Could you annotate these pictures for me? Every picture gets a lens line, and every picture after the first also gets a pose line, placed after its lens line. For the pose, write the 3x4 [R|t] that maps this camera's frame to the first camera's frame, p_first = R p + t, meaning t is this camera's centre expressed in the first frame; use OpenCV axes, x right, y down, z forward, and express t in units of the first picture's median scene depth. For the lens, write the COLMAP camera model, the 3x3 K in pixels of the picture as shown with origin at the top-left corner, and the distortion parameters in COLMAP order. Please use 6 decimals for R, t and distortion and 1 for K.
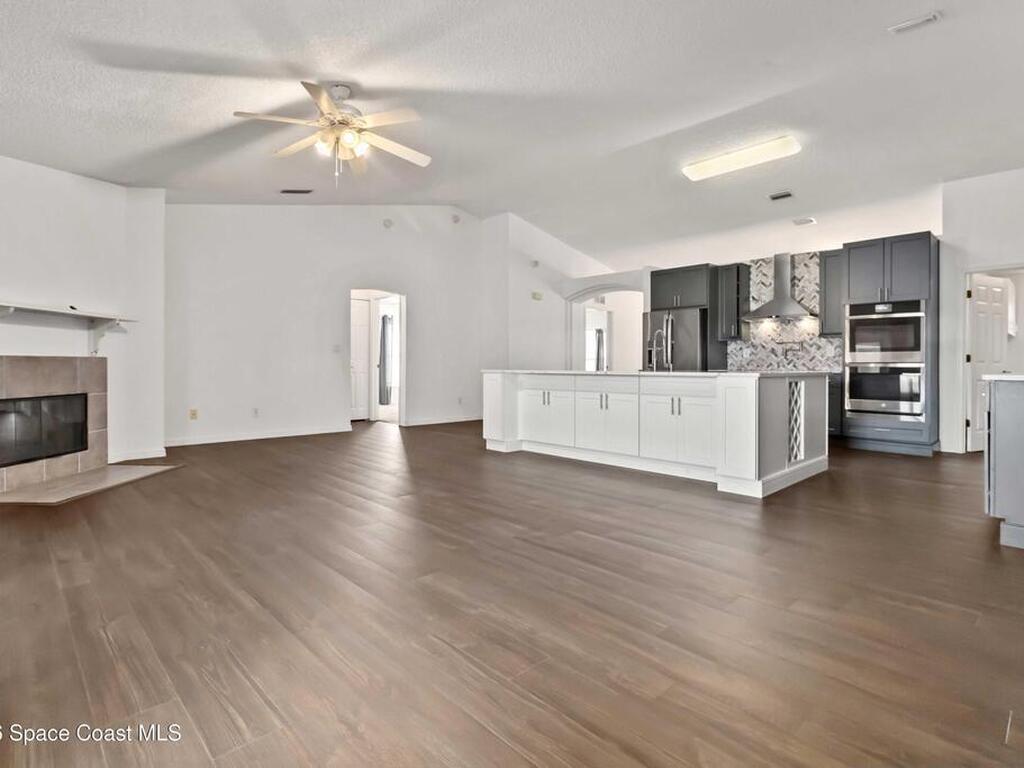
lens RADIAL K [[534.7, 0, 511.8], [0, 534.7, 361.1], [0, 0, 1]] dist [0.001300, 0.001147]
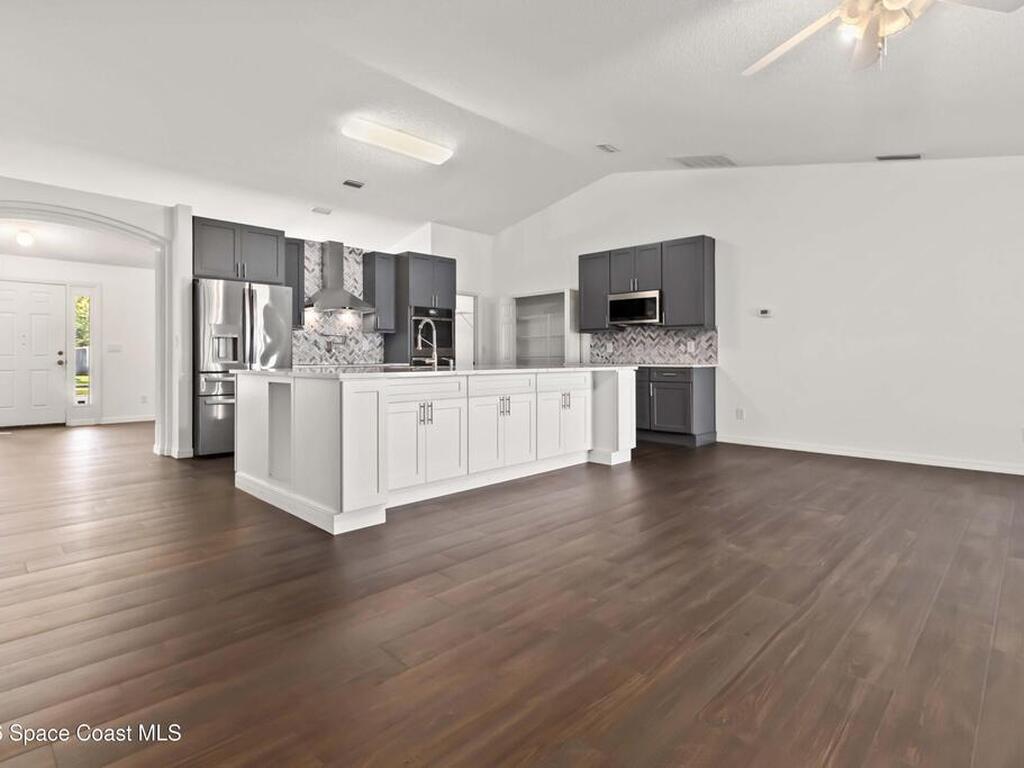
lens RADIAL K [[534.7, 0, 511.8], [0, 534.7, 361.1], [0, 0, 1]] dist [0.001300, 0.001147]
pose [[-0.025588, -0.010789, 0.999614, -0.463371], [-0.007885, 0.999913, 0.010590, -0.001182], [-0.999641, -0.007611, -0.025670, 0.722169]]
